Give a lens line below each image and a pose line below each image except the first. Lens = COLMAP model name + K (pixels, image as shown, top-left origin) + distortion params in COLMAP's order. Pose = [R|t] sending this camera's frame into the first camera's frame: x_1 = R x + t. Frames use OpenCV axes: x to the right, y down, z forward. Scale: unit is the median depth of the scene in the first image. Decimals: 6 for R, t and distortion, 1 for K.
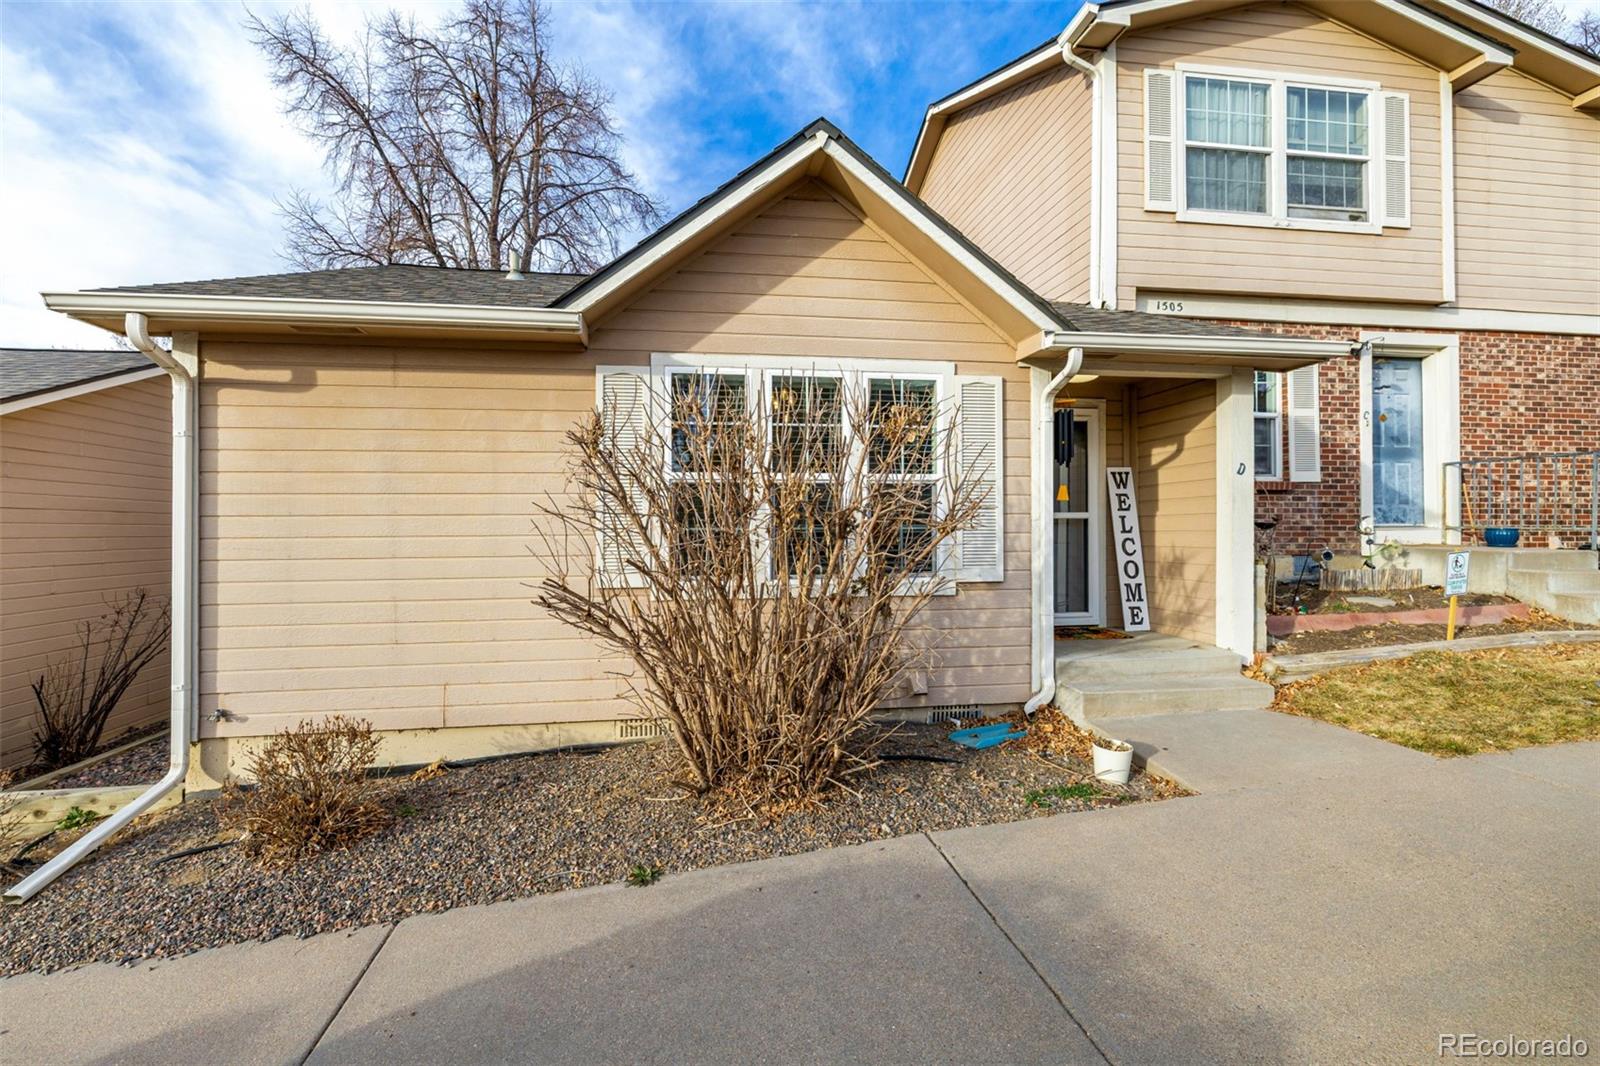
lens RADIAL K [[670.6, 0, 794.9], [0, 670.6, 518.7], [0, 0, 1]] dist [-0.001807, -0.000285]
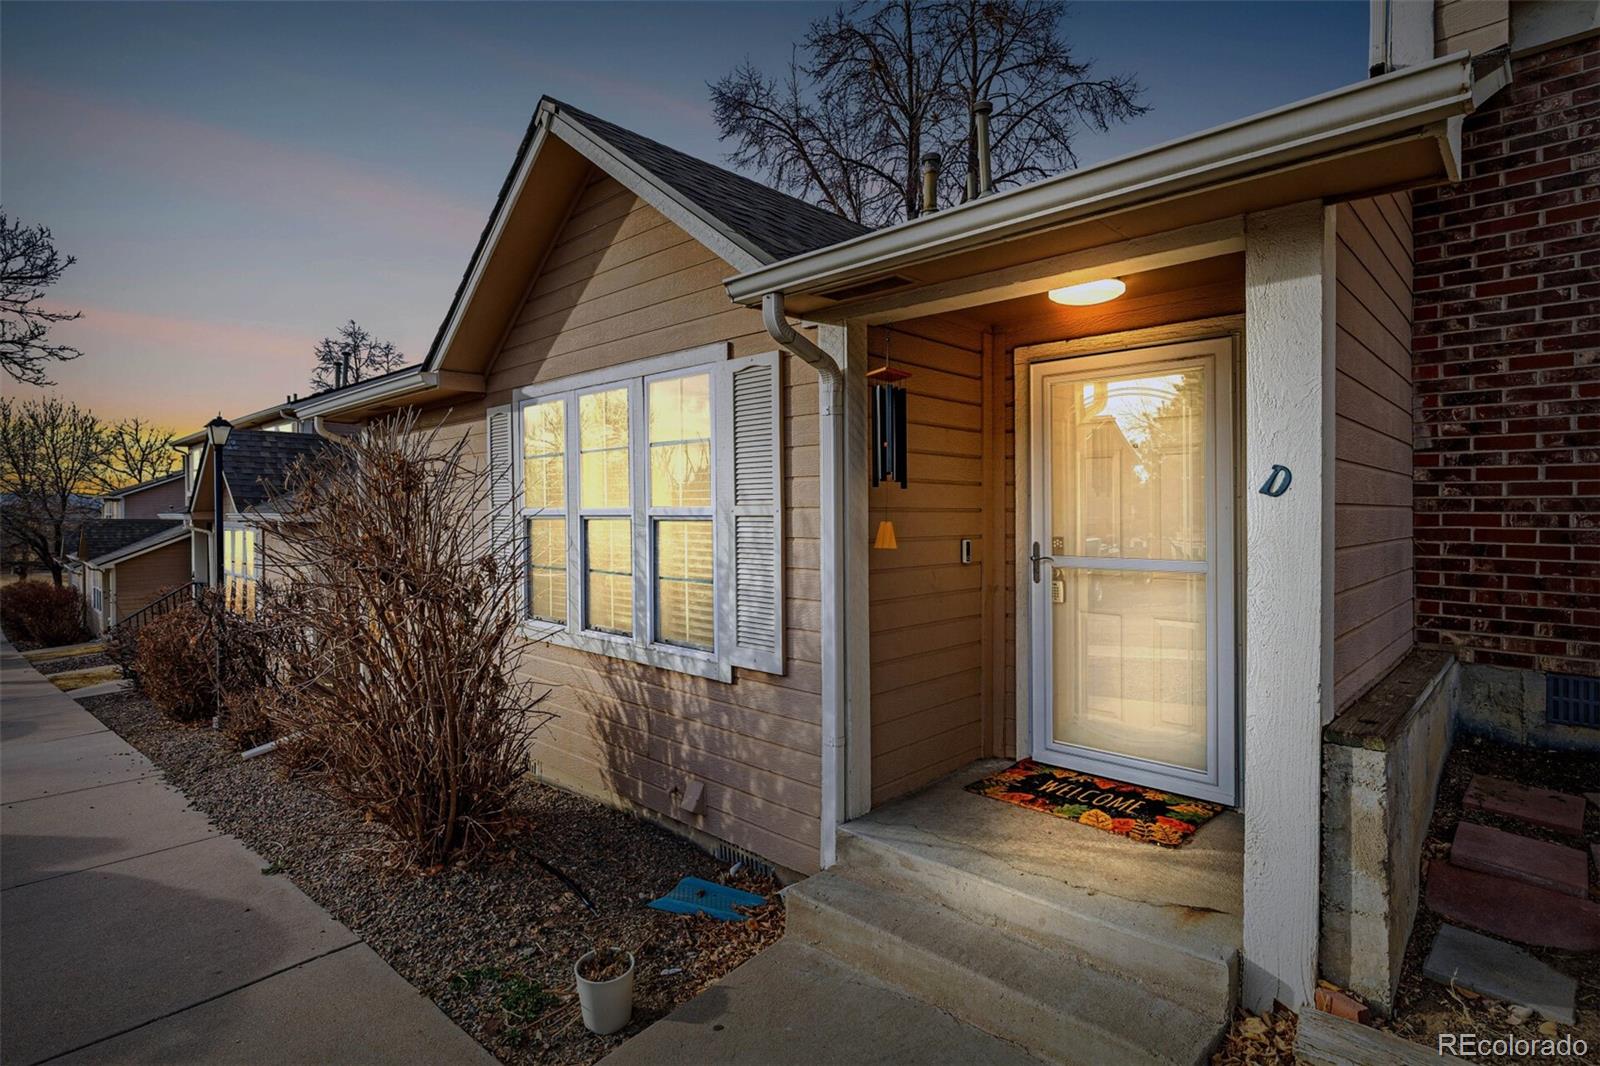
lens RADIAL K [[799.9, 0, 801.0], [0, 799.9, 531.8], [0, 0, 1]] dist [0.000065, -0.000092]
pose [[0.613764, 0.020261, -0.789230, 0.915630], [-0.003277, 0.999727, 0.023116, -0.059300], [0.789483, -0.011601, 0.613663, 0.555017]]
